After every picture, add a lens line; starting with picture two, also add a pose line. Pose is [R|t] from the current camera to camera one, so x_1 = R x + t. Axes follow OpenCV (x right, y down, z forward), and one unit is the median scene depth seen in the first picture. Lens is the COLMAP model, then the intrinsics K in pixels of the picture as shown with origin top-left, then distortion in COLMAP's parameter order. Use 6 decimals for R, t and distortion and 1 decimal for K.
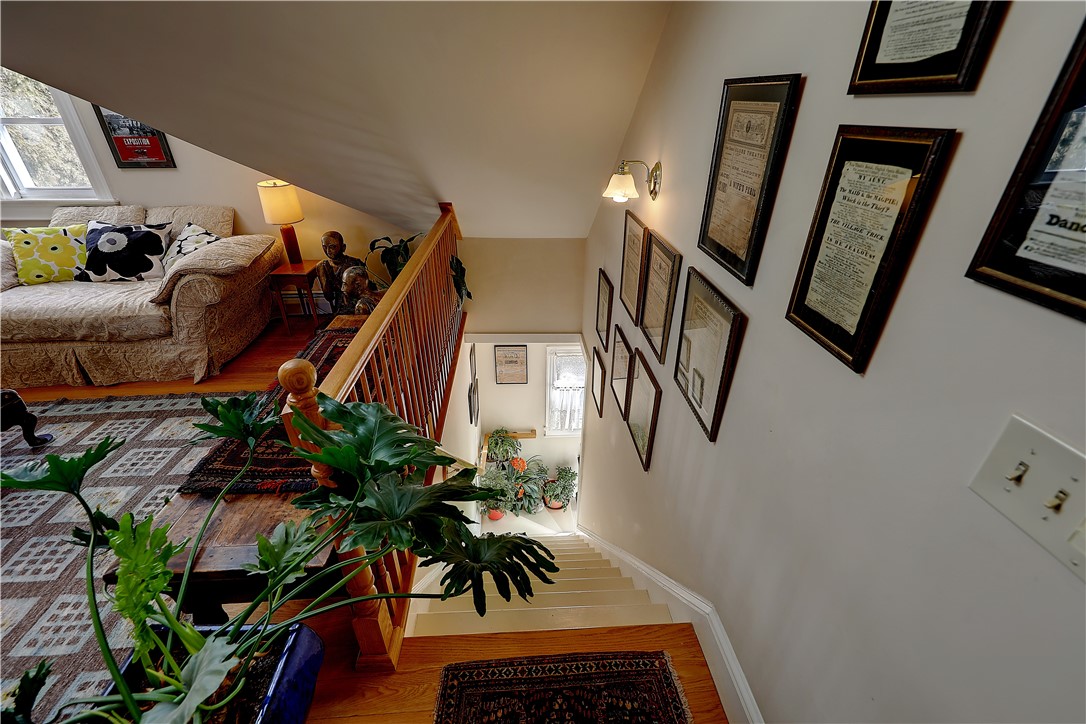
lens RADIAL K [[462.1, 0, 543.5], [0, 462.1, 357.8], [0, 0, 1]] dist [0.001354, 0.000280]
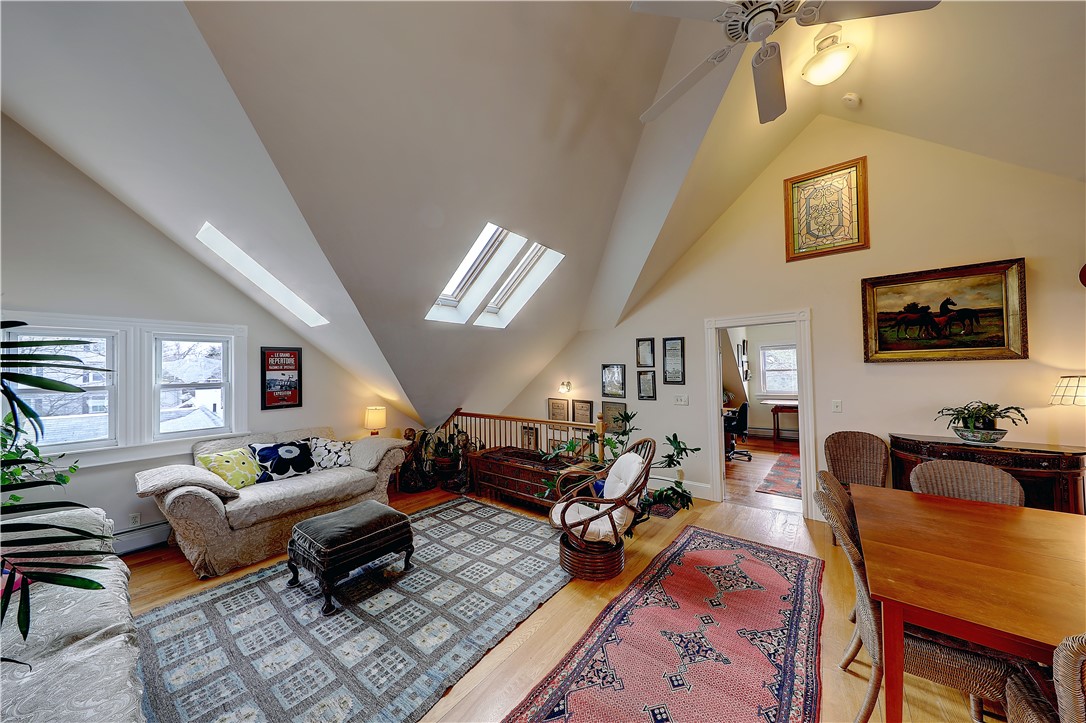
lens RADIAL K [[363.4, 0, 544.0], [0, 363.4, 361.1], [0, 0, 1]] dist [0.001828, 0.000306]
pose [[0.668508, 0.009286, 0.743647, -1.440584], [0.368880, 0.864113, -0.342399, 0.243394], [-0.645774, 0.503213, 0.574241, -0.440487]]
